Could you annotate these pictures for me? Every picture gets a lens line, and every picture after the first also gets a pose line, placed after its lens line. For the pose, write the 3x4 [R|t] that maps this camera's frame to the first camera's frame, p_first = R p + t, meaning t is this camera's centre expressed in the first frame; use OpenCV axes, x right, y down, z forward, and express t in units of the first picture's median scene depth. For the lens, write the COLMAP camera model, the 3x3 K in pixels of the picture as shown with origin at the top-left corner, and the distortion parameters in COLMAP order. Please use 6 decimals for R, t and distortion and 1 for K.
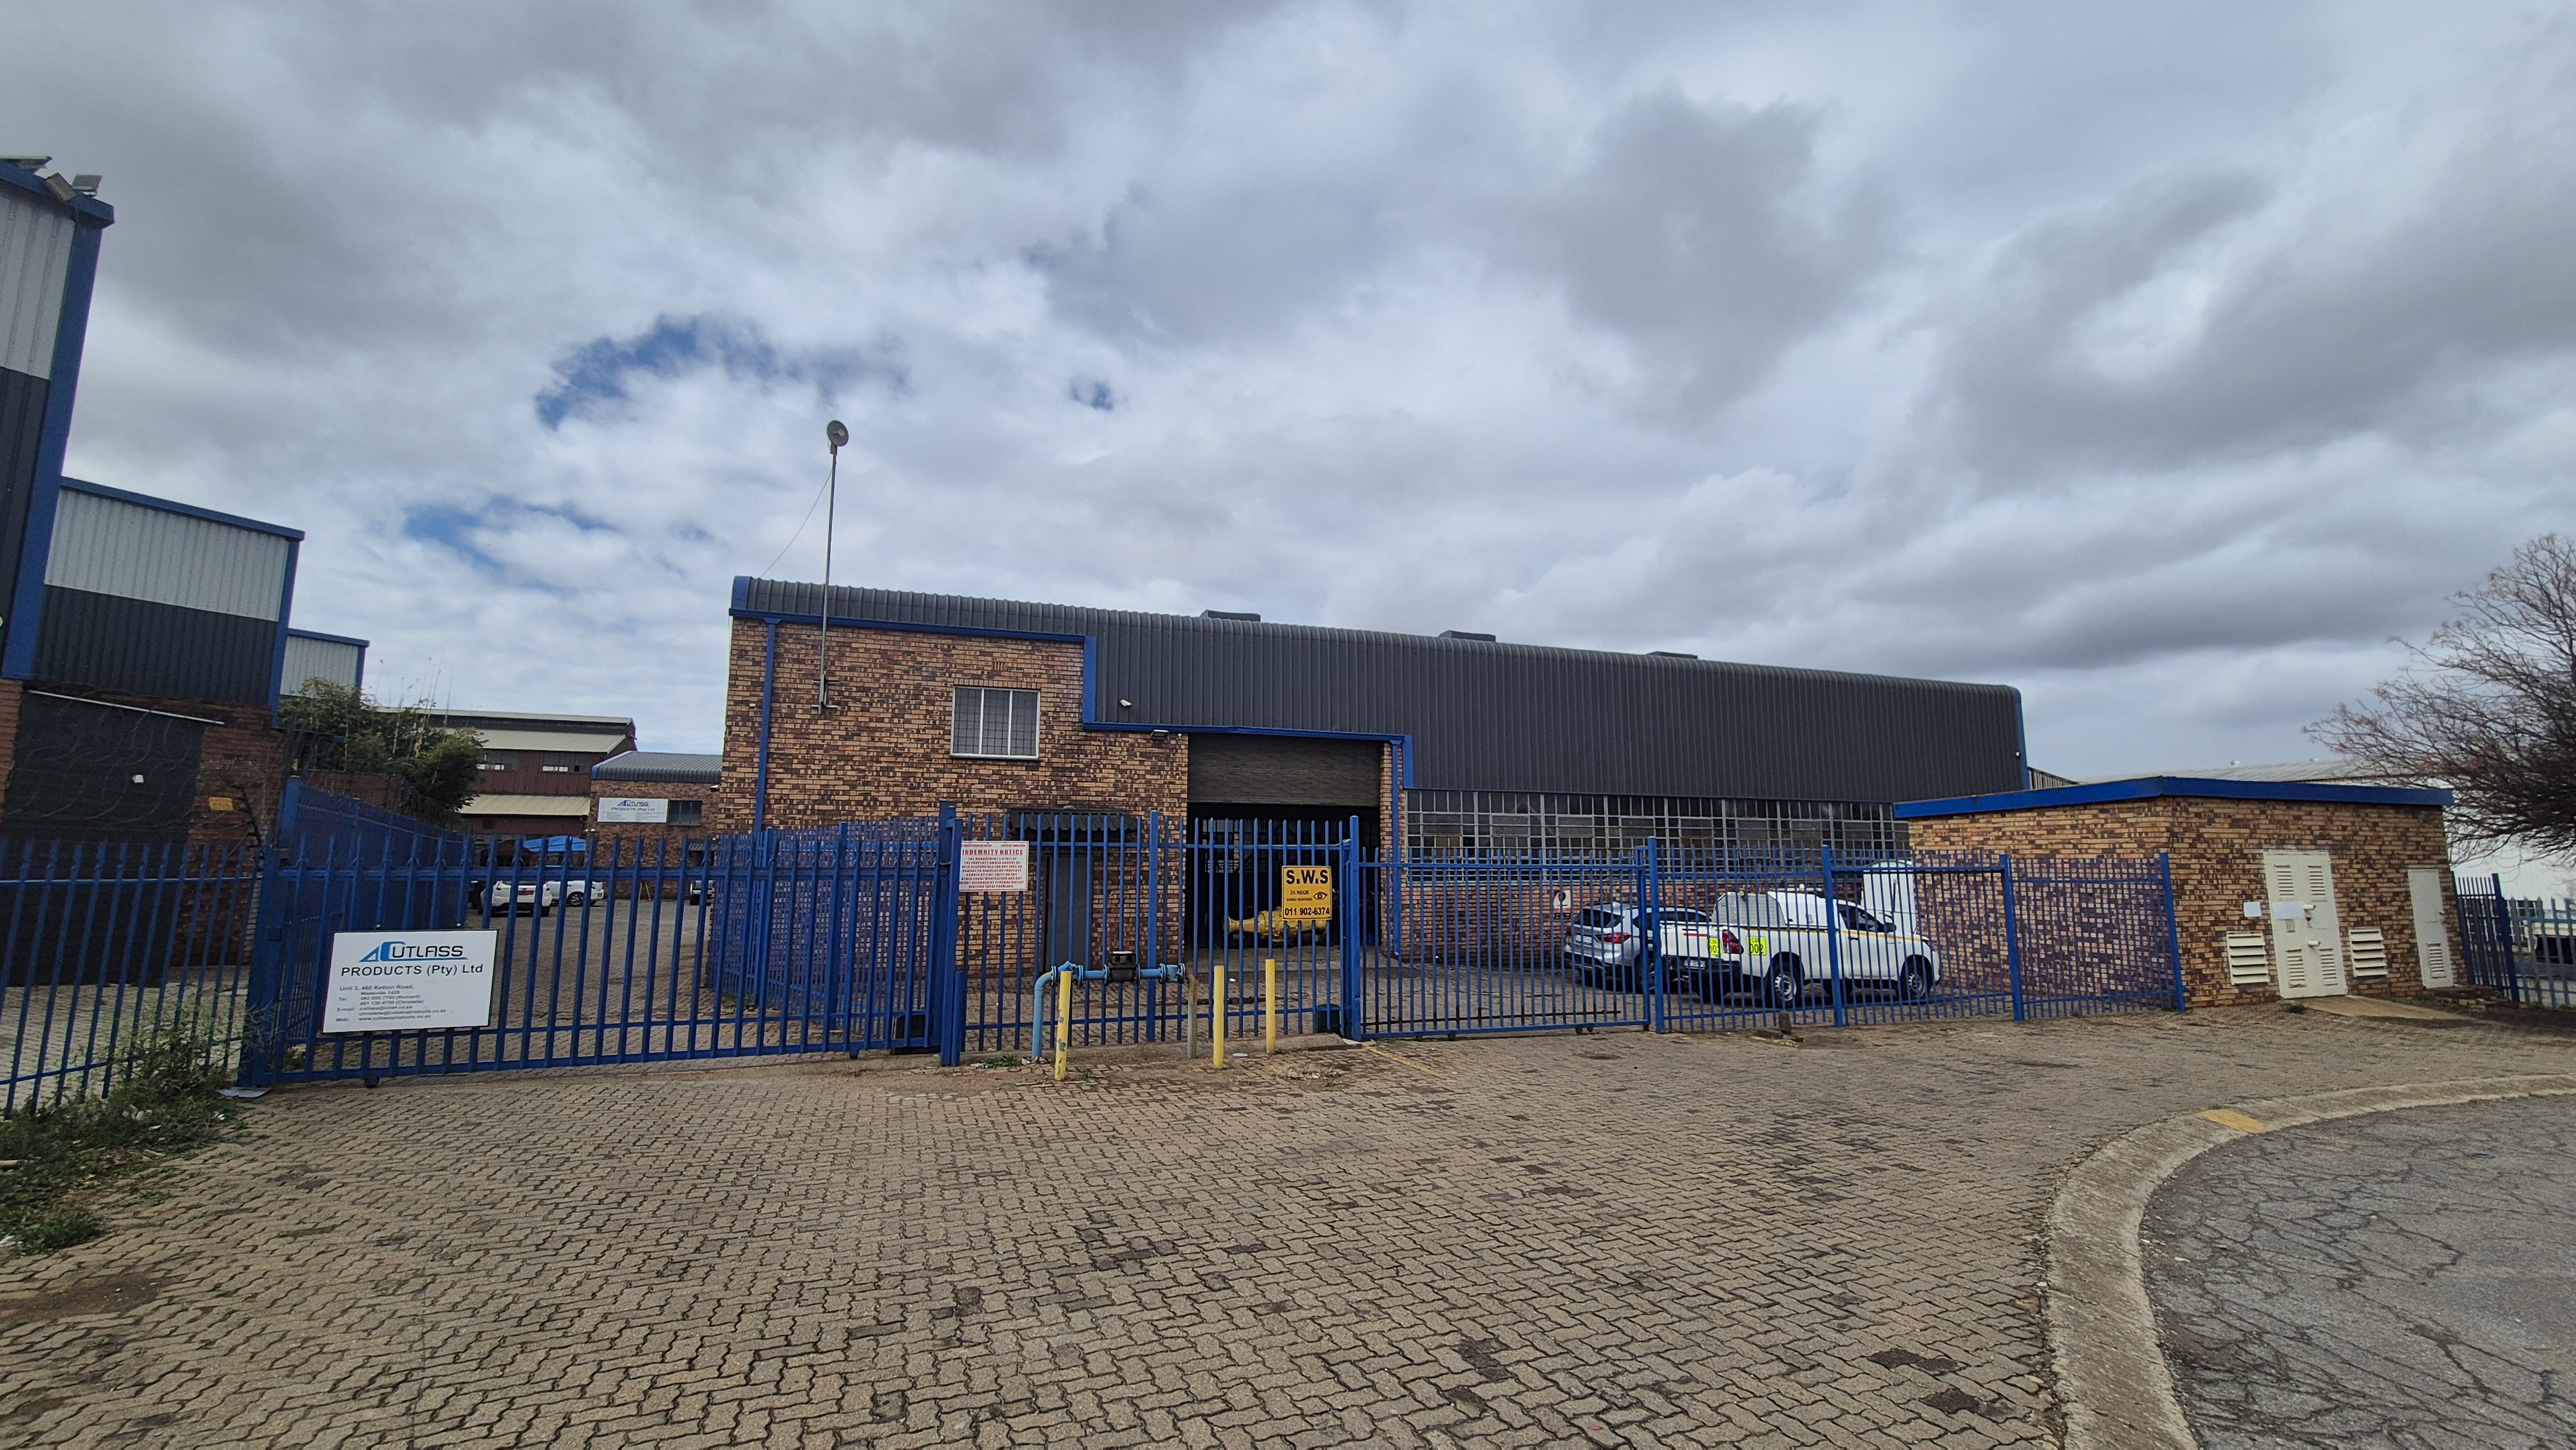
lens RADIAL K [[1065.4, 0, 1299.7], [0, 1065.4, 712.5], [0, 0, 1]] dist [-0.001537, 0.001397]
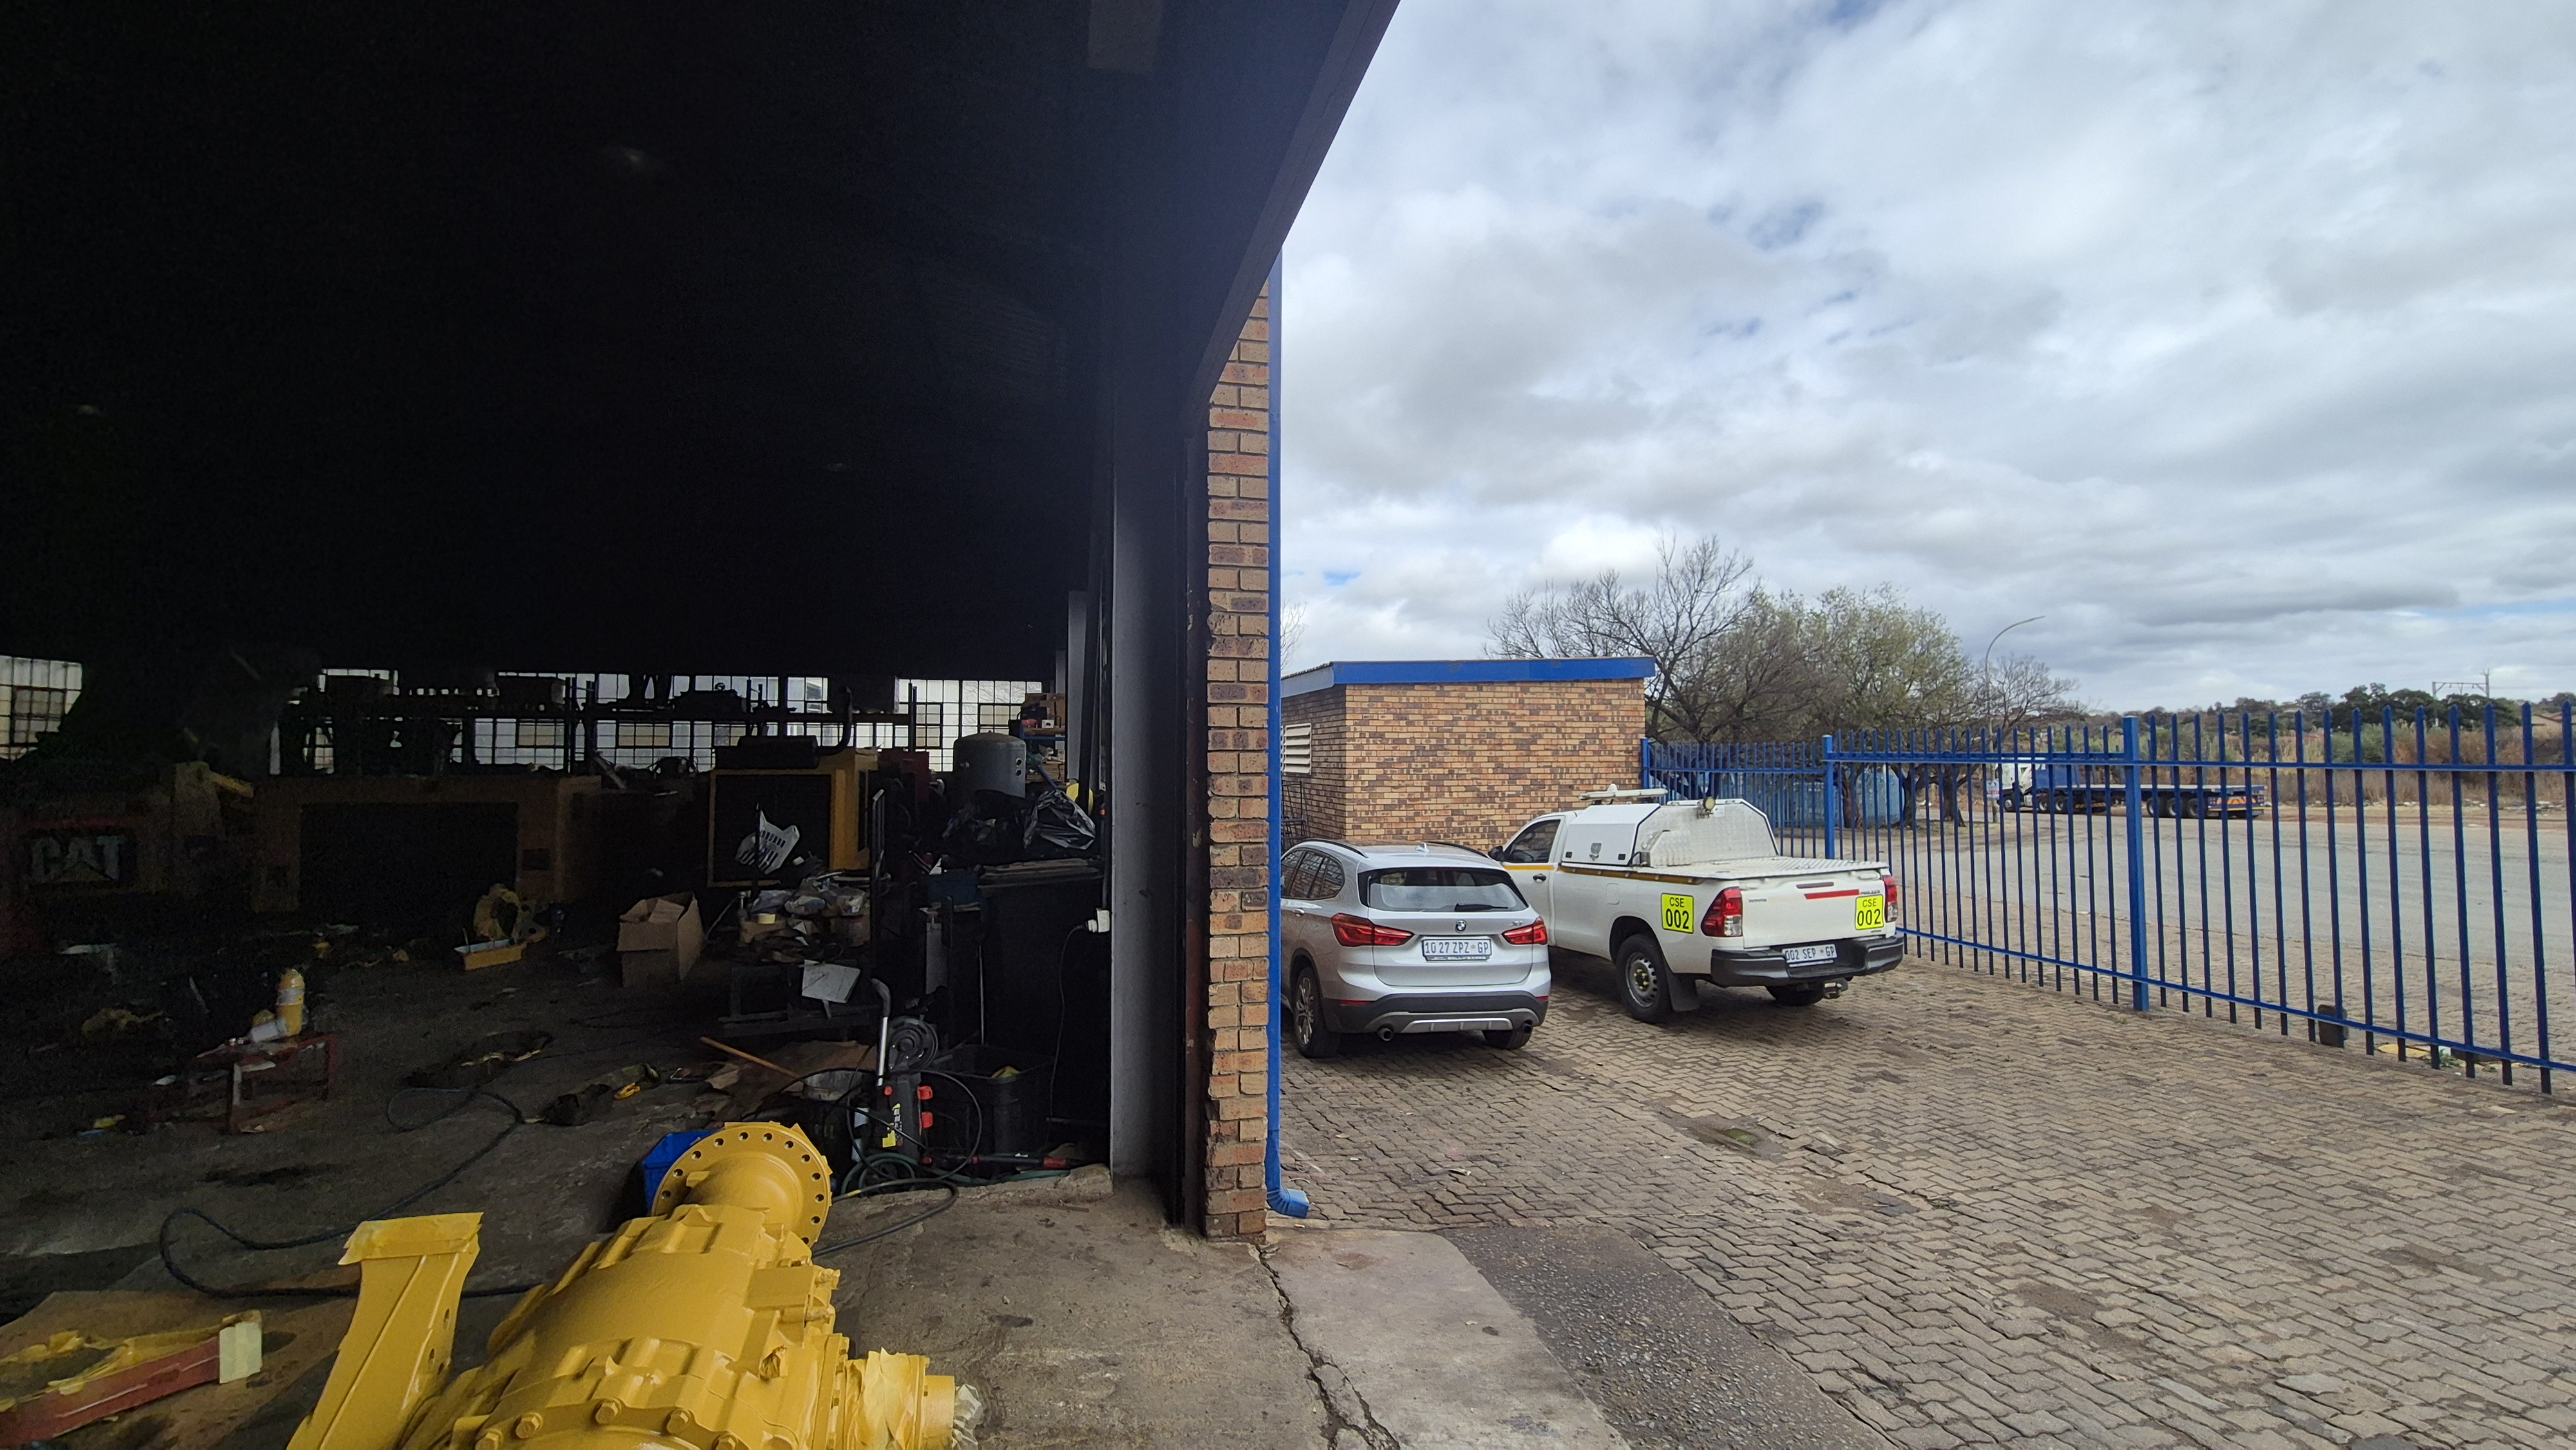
lens RADIAL K [[1065.4, 0, 1311.6], [0, 1065.4, 716.2], [0, 0, 1]] dist [-0.001537, 0.001397]
pose [[0.116172, 0.035469, 0.992596, -0.117753], [-0.136981, 0.990385, -0.019358, 0.159396], [-0.983738, -0.133717, 0.119913, 1.103816]]
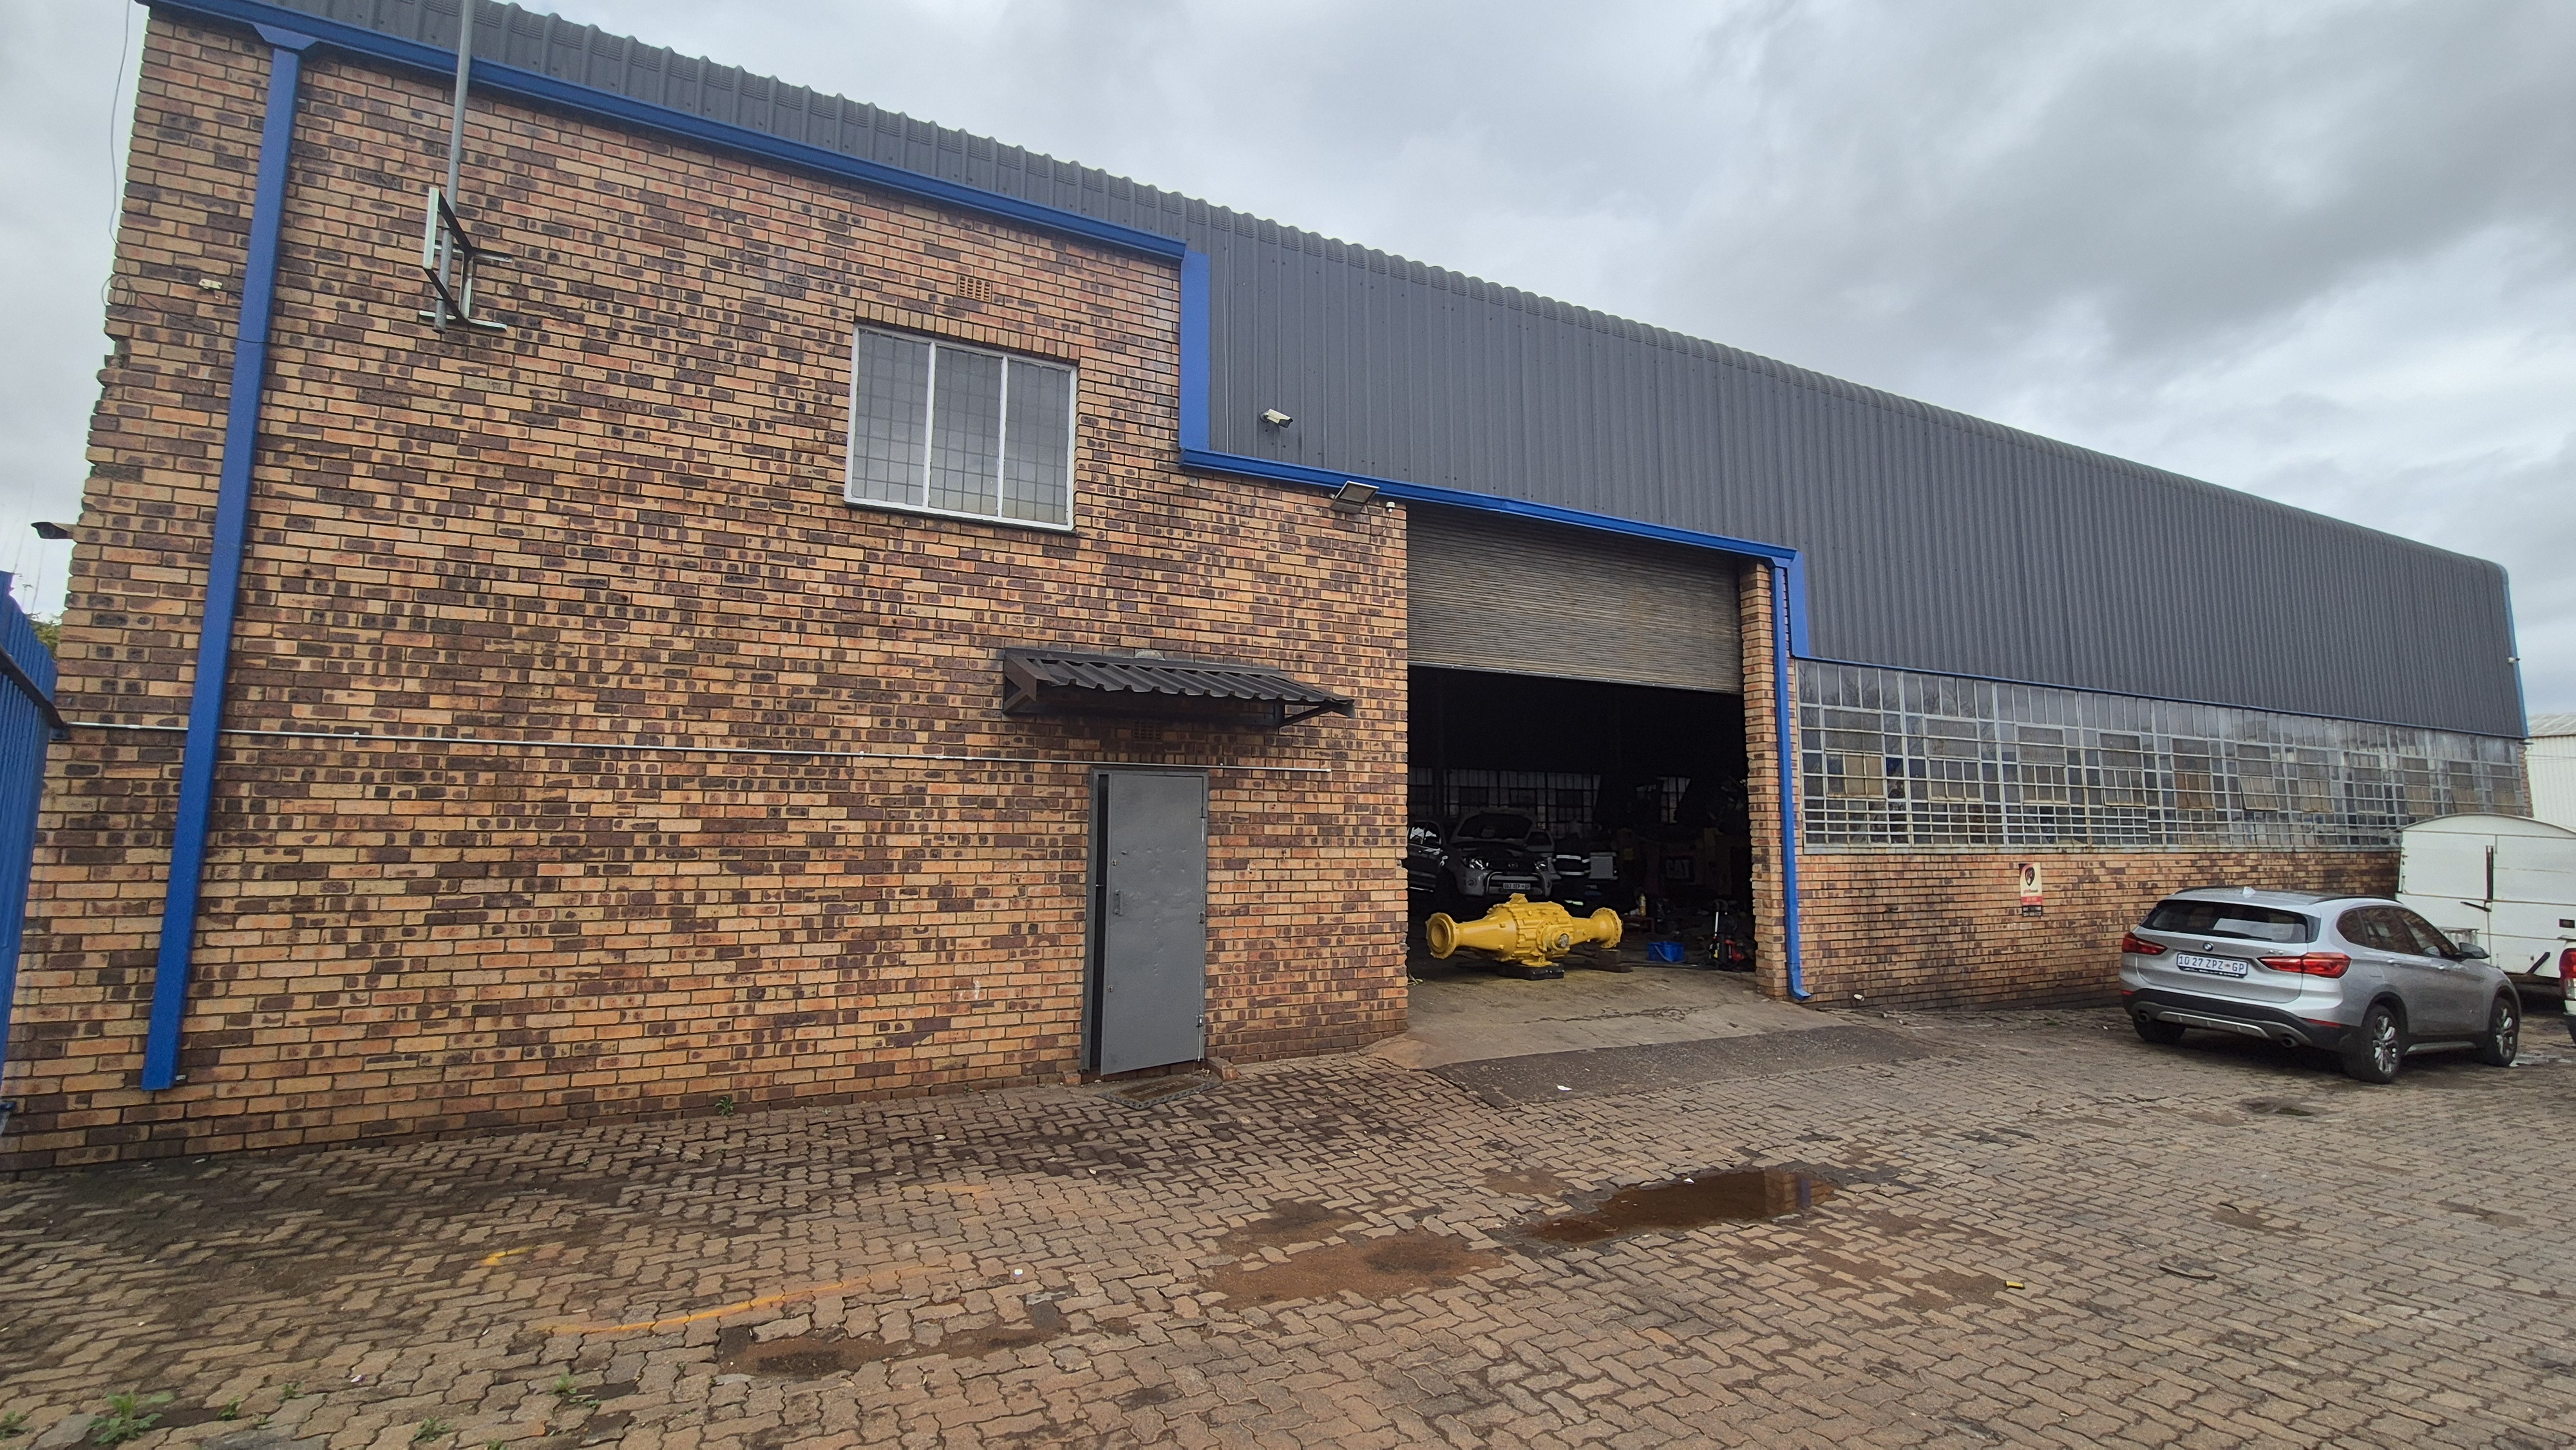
lens RADIAL K [[1065.4, 0, 1299.6], [0, 1065.4, 717.0], [0, 0, 1]] dist [-0.001537, 0.001397]
pose [[0.997279, 0.011374, 0.072836, -0.190844], [-0.013464, 0.999510, 0.028269, 0.101284], [-0.072479, -0.029173, 0.996943, 0.599885]]
